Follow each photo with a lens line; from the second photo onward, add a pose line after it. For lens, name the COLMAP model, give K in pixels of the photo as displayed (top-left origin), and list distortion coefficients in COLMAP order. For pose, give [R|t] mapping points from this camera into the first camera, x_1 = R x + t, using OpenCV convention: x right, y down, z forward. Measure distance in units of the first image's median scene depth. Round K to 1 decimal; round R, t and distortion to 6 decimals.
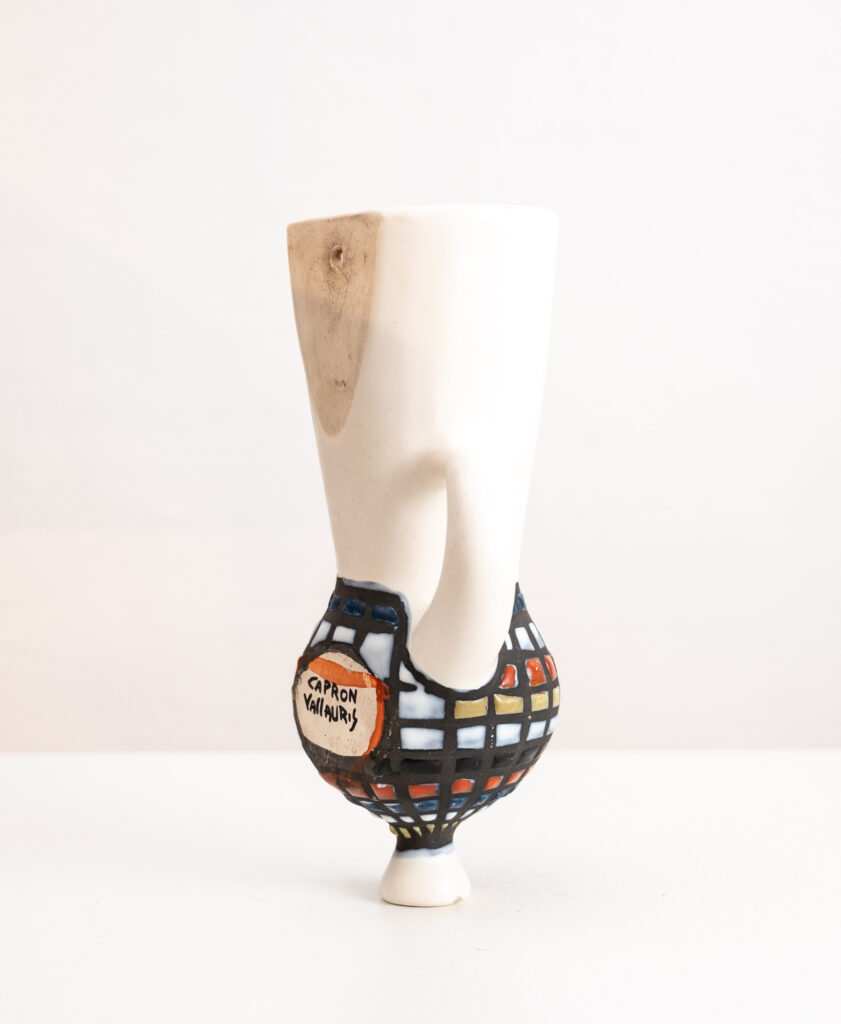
lens RADIAL K [[2058.3, 0, 419.4], [0, 2058.3, 511.4], [0, 0, 1]] dist [-0.095434, 0.000000]
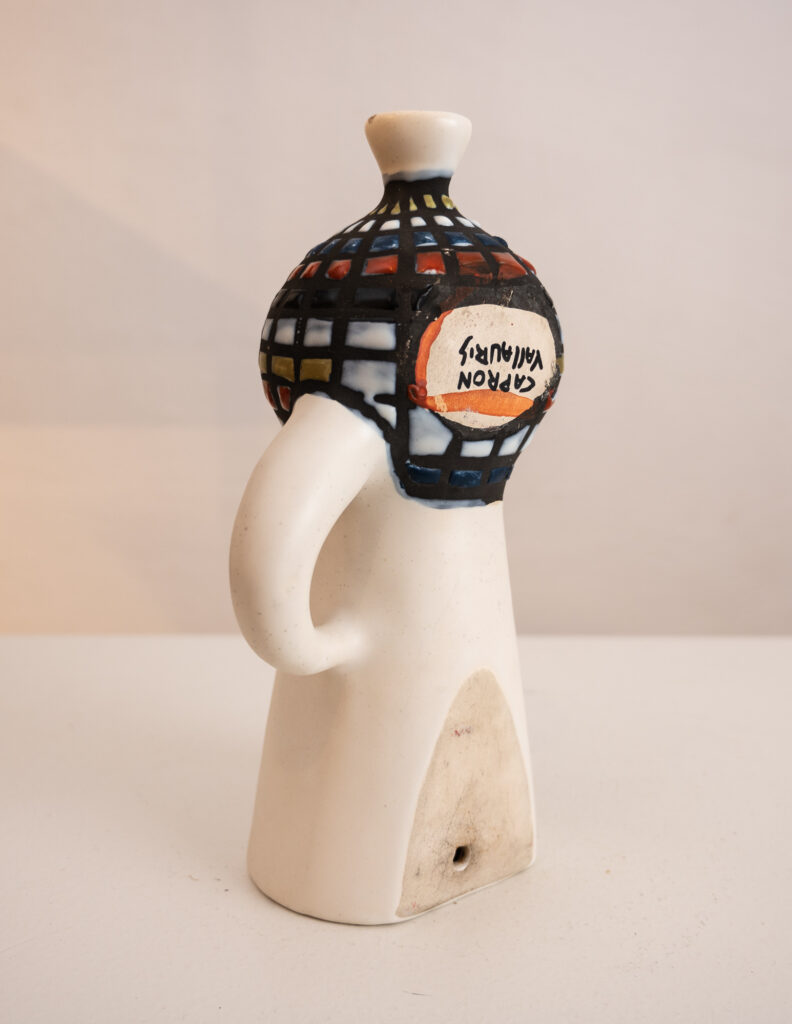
lens RADIAL K [[1095.4, 0, 386.6], [0, 1095.4, 528.3], [0, 0, 1]] dist [-0.038082, 0.000000]
pose [[-0.956104, -0.084364, 0.280620, -0.132370], [0.012611, -0.968618, -0.248234, 0.141655], [0.292755, -0.233798, 0.927164, 0.561202]]
